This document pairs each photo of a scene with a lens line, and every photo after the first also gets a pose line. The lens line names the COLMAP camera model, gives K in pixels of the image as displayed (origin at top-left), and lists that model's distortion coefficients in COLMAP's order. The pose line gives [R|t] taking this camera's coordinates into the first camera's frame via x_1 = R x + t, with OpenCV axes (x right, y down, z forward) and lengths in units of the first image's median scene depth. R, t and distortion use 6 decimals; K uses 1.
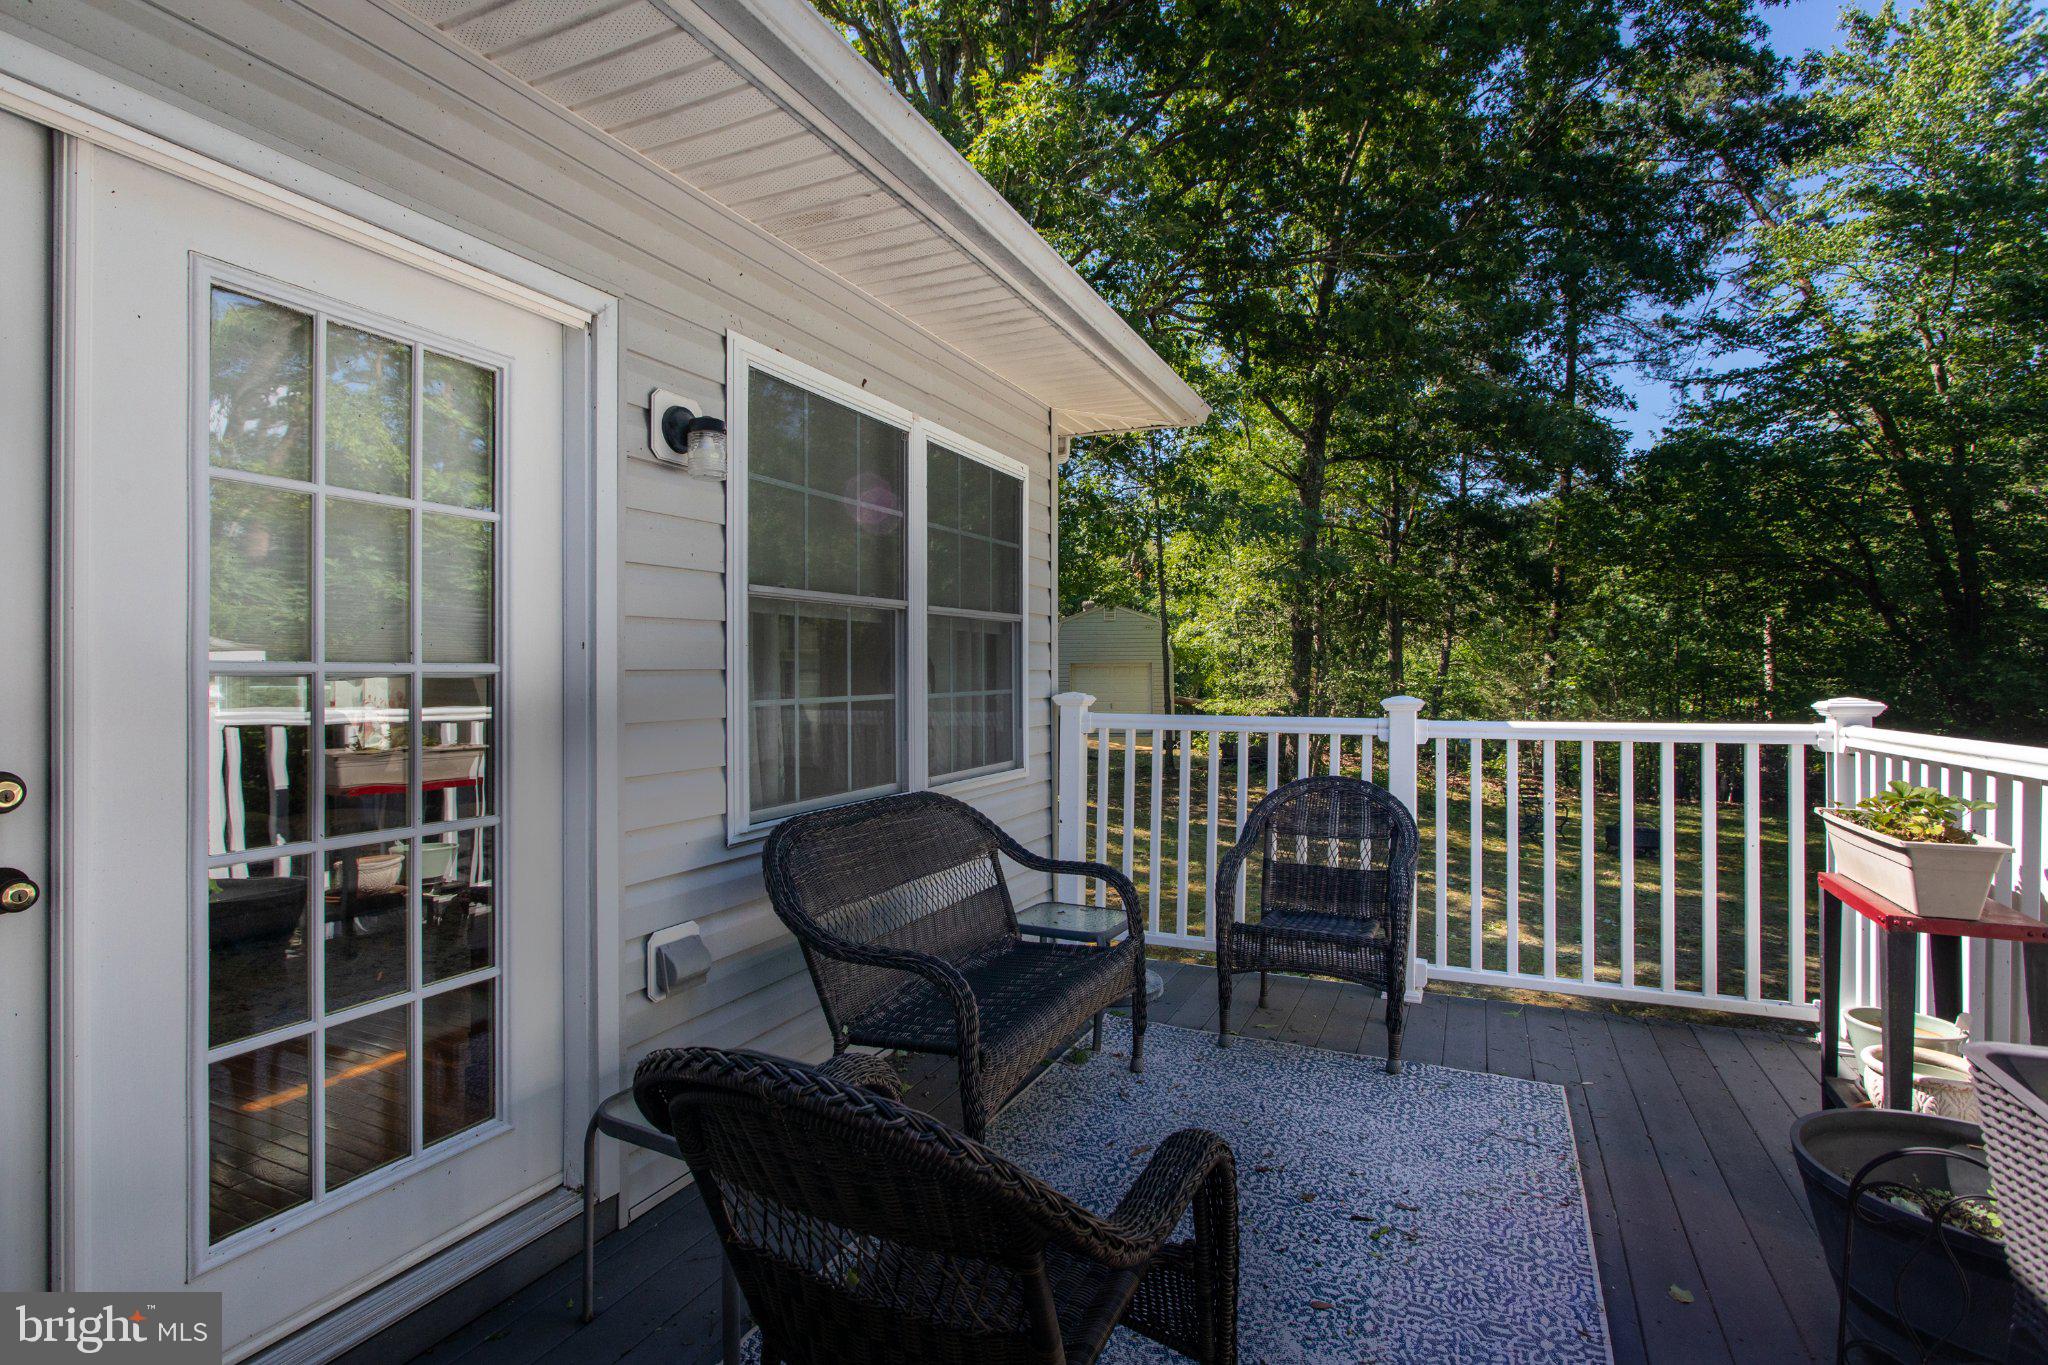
lens RADIAL K [[996.4, 0, 1003.8], [0, 996.4, 682.2], [0, 0, 1]] dist [-0.000494, 0.001158]
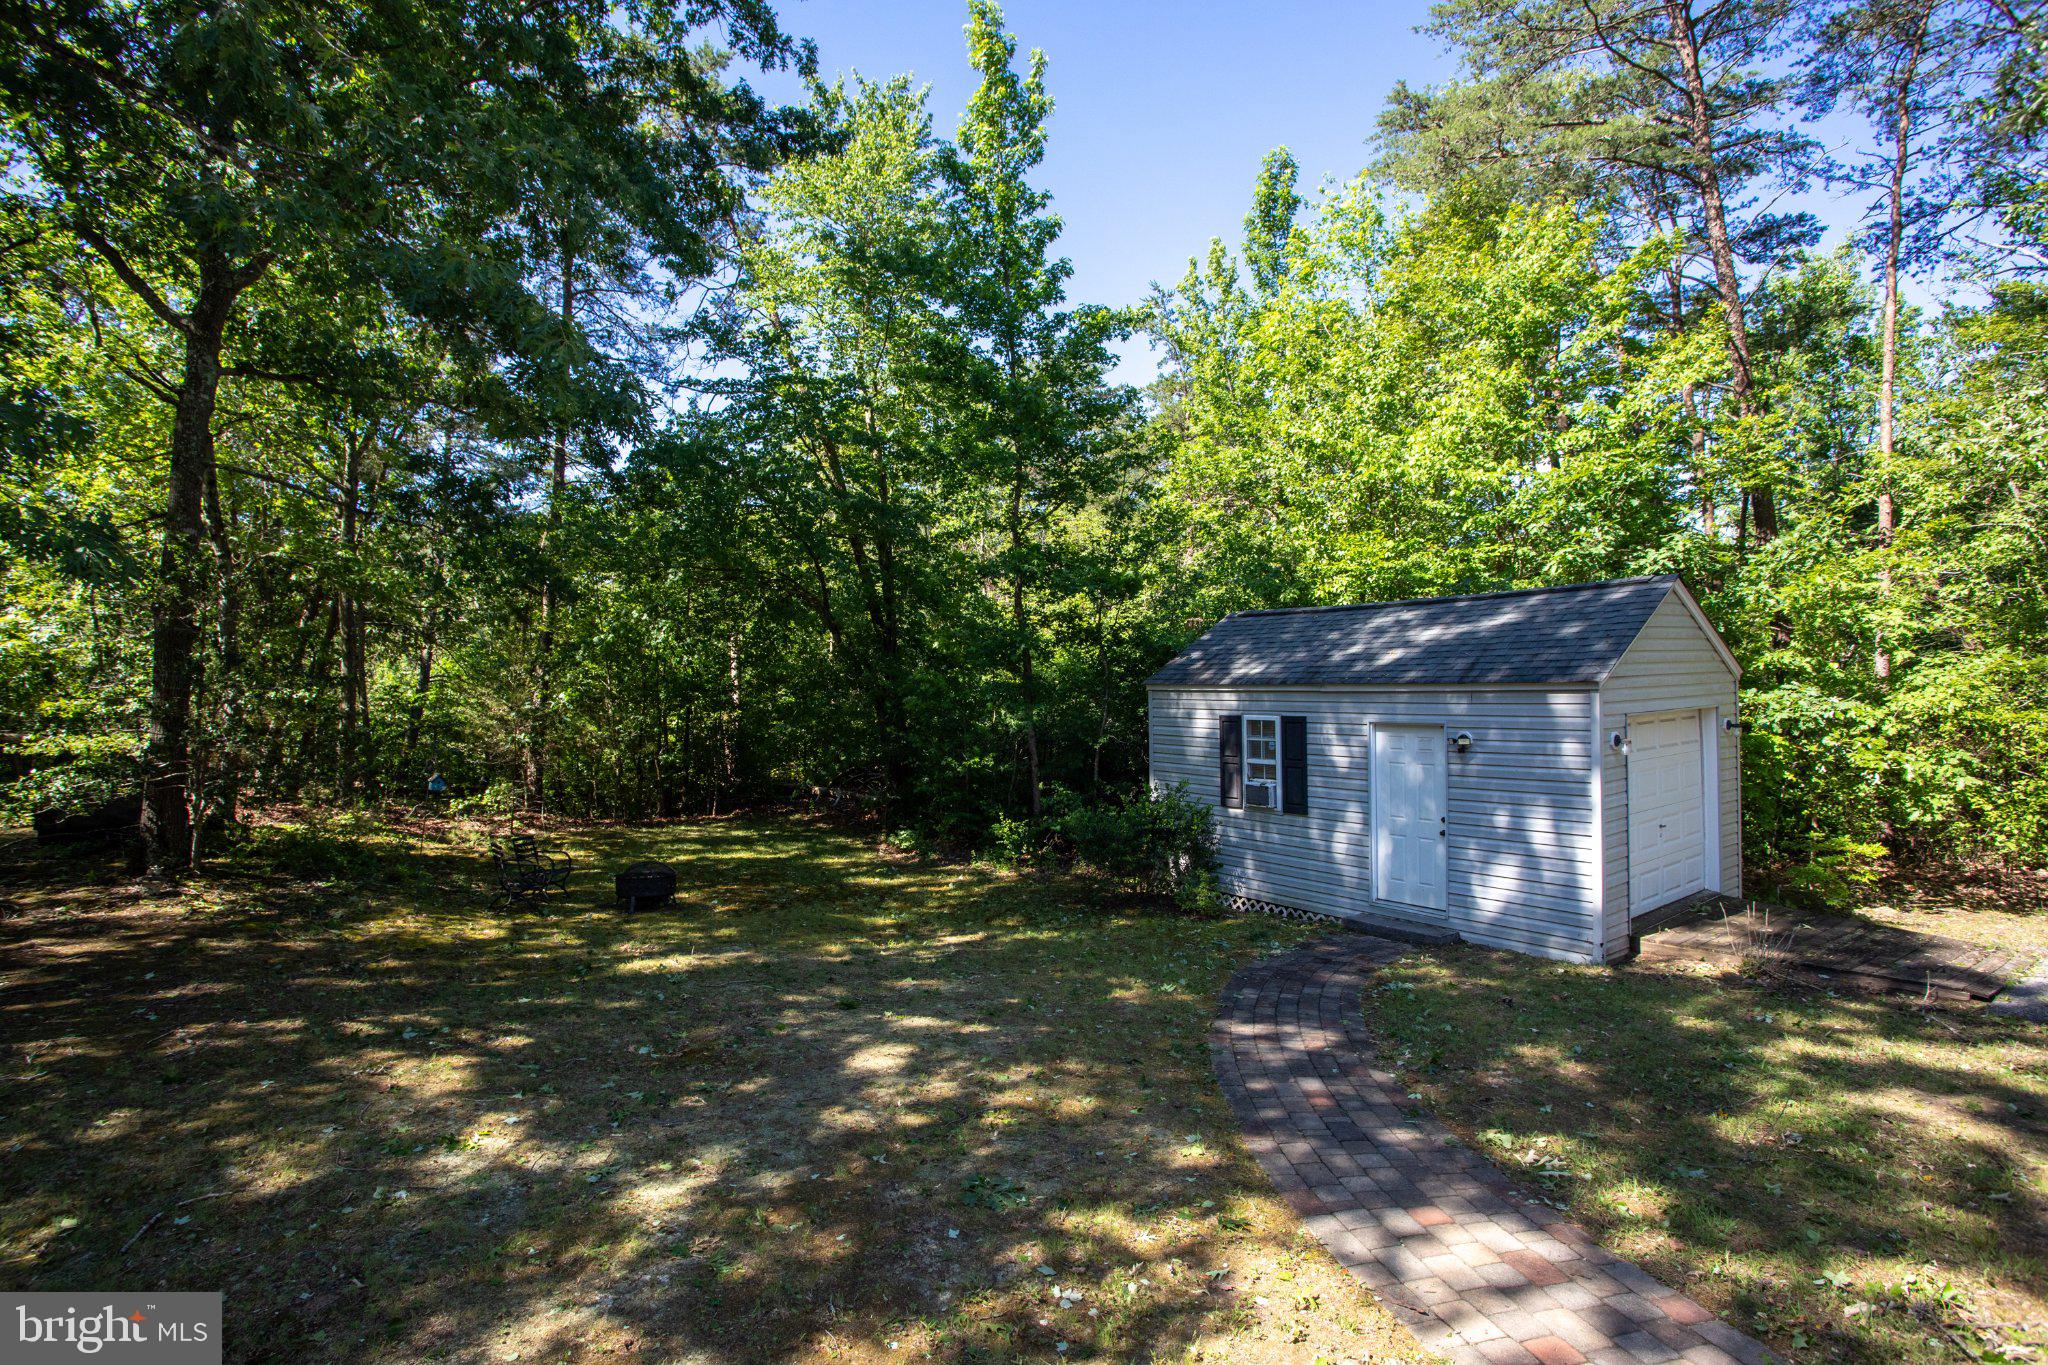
lens RADIAL K [[1013.7, 0, 1005.2], [0, 1013.7, 679.4], [0, 0, 1]] dist [-0.052995, 0.023865]
pose [[0.590803, -0.004562, 0.806803, 0.104076], [0.019282, 0.999778, -0.008467, -0.004134], [-0.806585, 0.020560, 0.590760, 0.210000]]
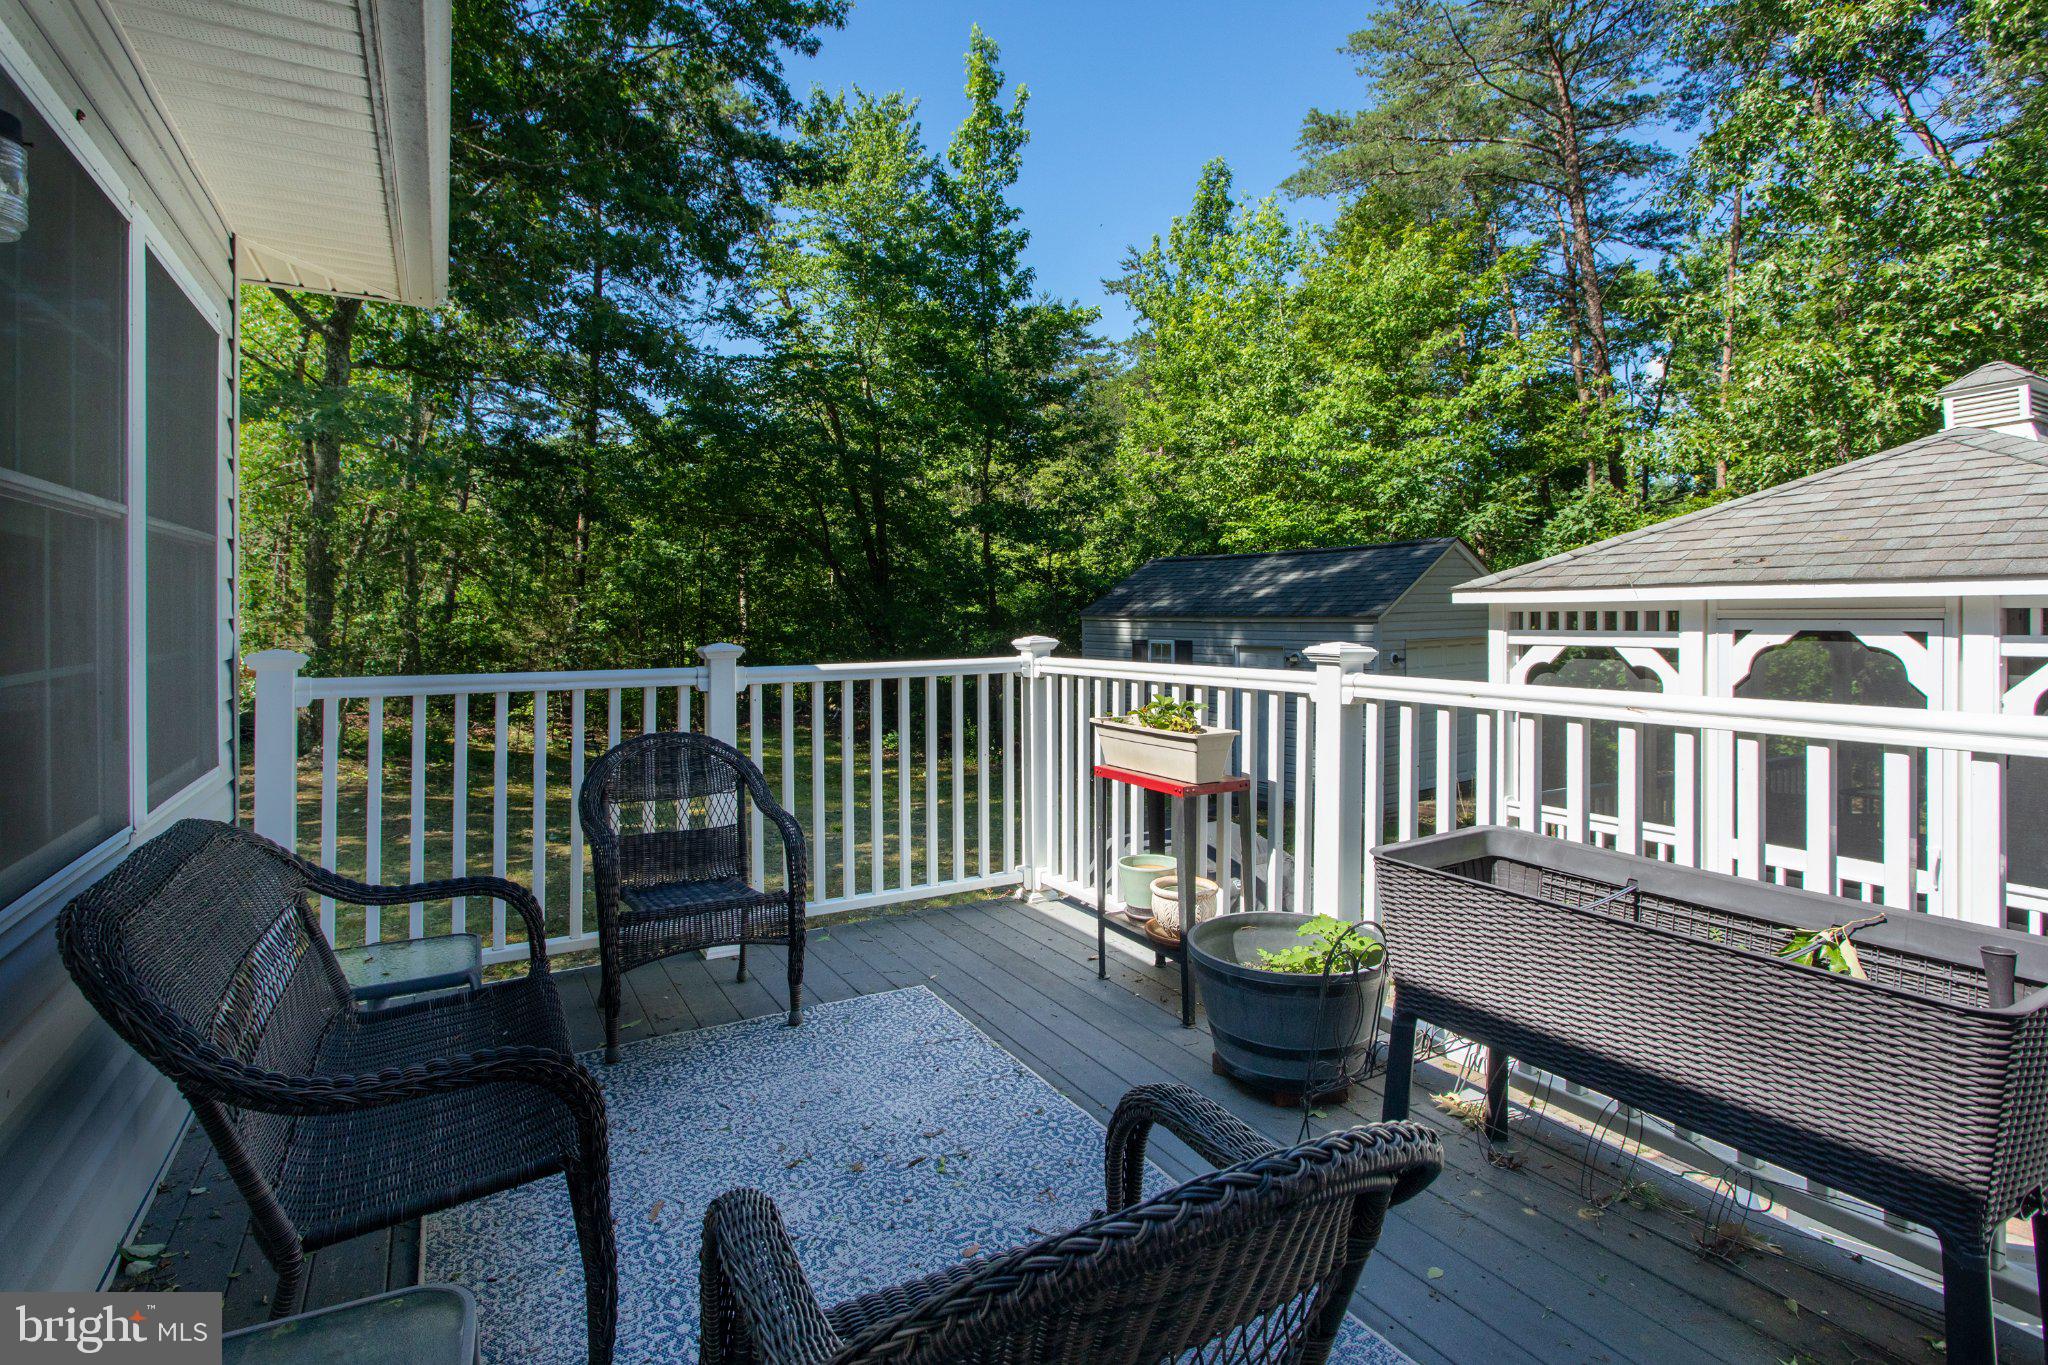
lens RADIAL K [[1027.8, 0, 1026.8], [0, 1027.8, 617.7], [0, 0, 1]] dist [-0.002266, 0.000391]
pose [[0.576238, -0.006565, 0.817255, -0.060387], [0.012053, 0.999927, -0.000466, -0.001771], [-0.817193, 0.010119, 0.576275, 0.042756]]
